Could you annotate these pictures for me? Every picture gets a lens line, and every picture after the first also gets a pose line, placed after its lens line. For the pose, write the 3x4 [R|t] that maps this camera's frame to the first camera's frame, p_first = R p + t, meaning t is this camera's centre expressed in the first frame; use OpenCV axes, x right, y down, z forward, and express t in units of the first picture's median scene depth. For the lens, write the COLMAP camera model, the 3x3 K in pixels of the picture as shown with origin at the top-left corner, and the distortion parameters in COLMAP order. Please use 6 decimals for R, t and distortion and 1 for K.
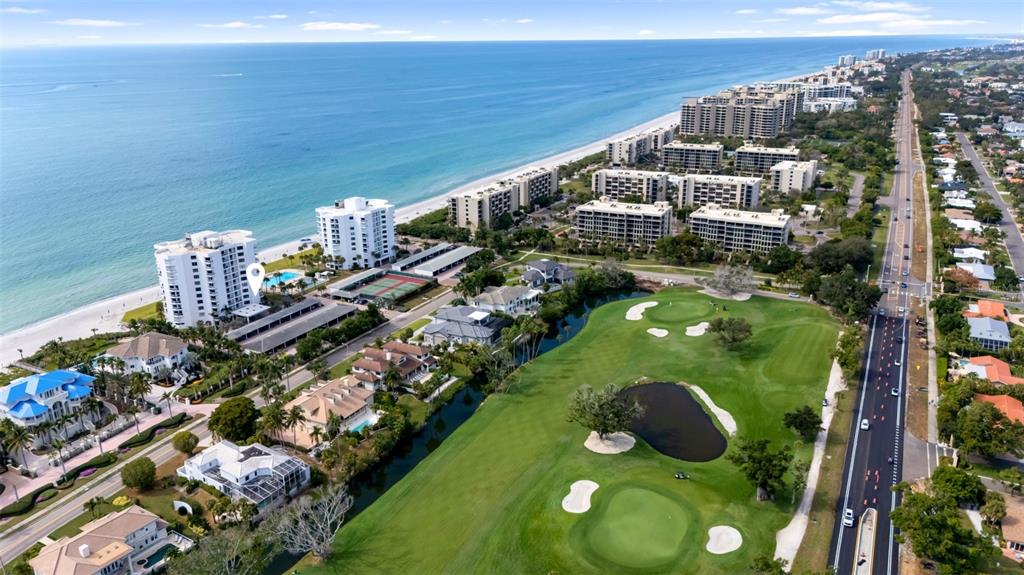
lens RADIAL K [[738.0, 0, 511.0], [0, 738.0, 289.5], [0, 0, 1]] dist [0.038543, -0.004090]
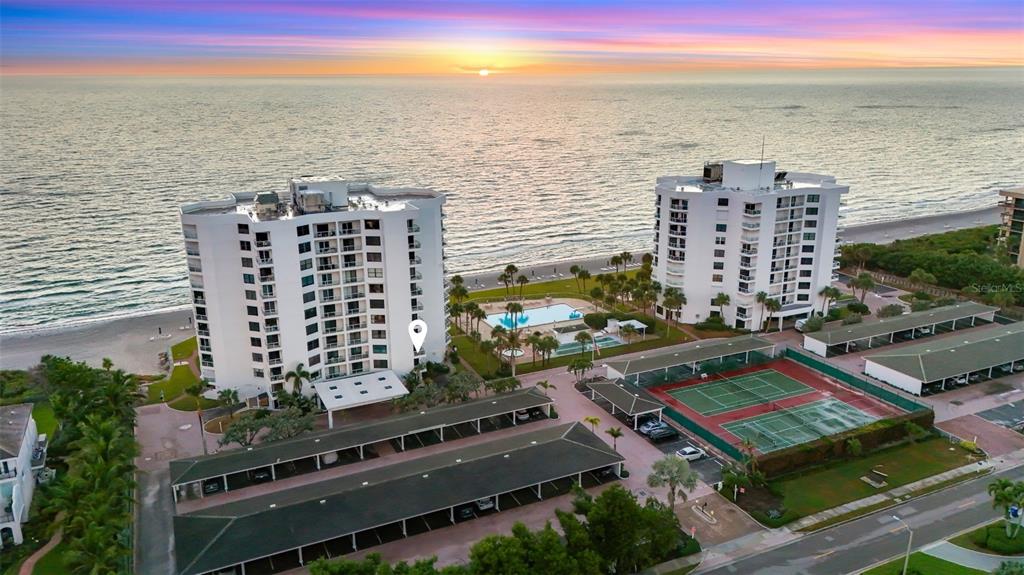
lens RADIAL K [[738.0, 0, 515.8], [0, 738.0, 291.0], [0, 0, 1]] dist [0.038543, -0.004090]
pose [[0.800328, 0.172254, -0.574286, -0.064912], [-0.188879, 0.981505, 0.031175, -0.039658], [0.569035, 0.083520, 0.818061, 0.601499]]
